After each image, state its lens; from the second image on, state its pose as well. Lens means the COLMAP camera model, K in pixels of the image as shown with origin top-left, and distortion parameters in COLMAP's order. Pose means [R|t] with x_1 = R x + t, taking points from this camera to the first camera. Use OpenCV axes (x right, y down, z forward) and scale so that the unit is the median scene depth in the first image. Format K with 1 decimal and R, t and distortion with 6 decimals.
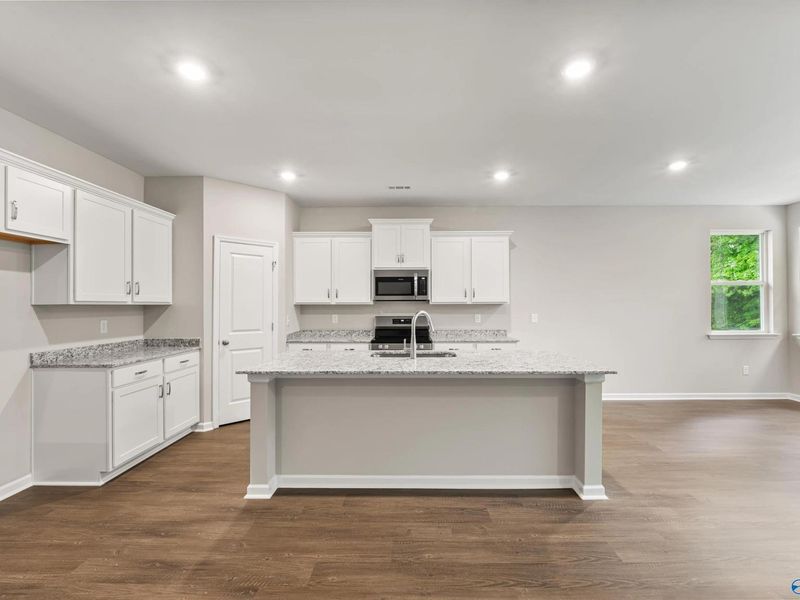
lens RADIAL K [[387.7, 0, 400.0], [0, 387.7, 300.0], [0, 0, 1]] dist [-0.003132, -0.001176]
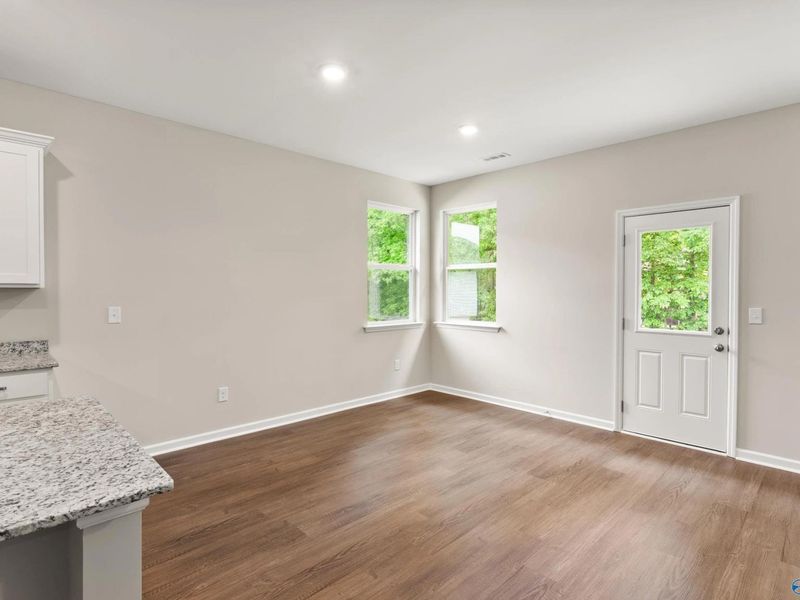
lens RADIAL K [[423.3, 0, 402.9], [0, 423.3, 291.8], [0, 0, 1]] dist [0.000270, -0.000092]
pose [[0.715148, 0.002128, 0.698970, 0.222398], [-0.013111, 0.999860, 0.010371, 0.003374], [-0.698850, -0.016581, 0.715076, 0.295095]]
